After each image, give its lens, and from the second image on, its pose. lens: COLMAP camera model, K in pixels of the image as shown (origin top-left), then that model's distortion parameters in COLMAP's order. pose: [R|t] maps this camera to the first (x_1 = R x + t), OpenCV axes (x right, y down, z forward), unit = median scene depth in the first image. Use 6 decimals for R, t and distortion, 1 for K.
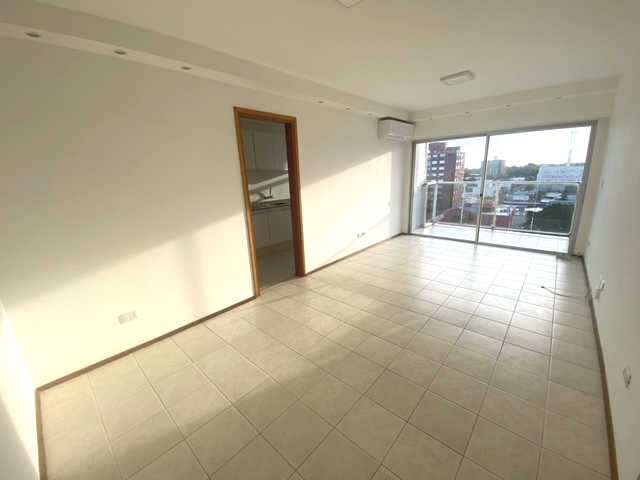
lens RADIAL K [[261.8, 0, 320.0], [0, 261.8, 240.0], [0, 0, 1]] dist [-0.000912, -0.000346]
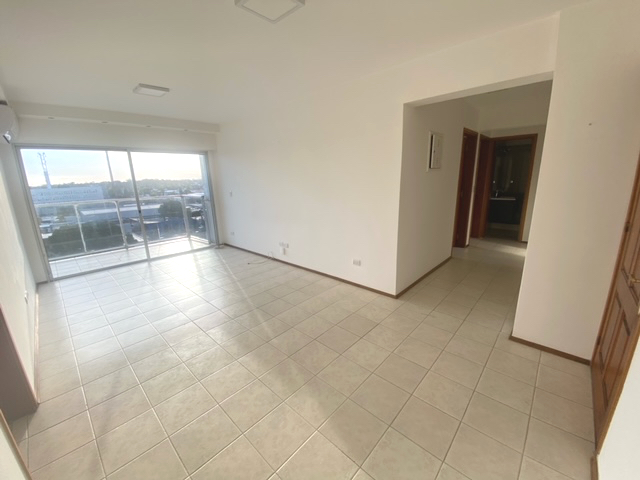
lens RADIAL K [[261.8, 0, 320.0], [0, 261.8, 240.0], [0, 0, 1]] dist [-0.000912, -0.000346]
pose [[0.010651, -0.201839, 0.979361, -0.471547], [0.280634, 0.940657, 0.190810, -0.093353], [-0.959756, 0.272809, 0.066661, 0.432964]]
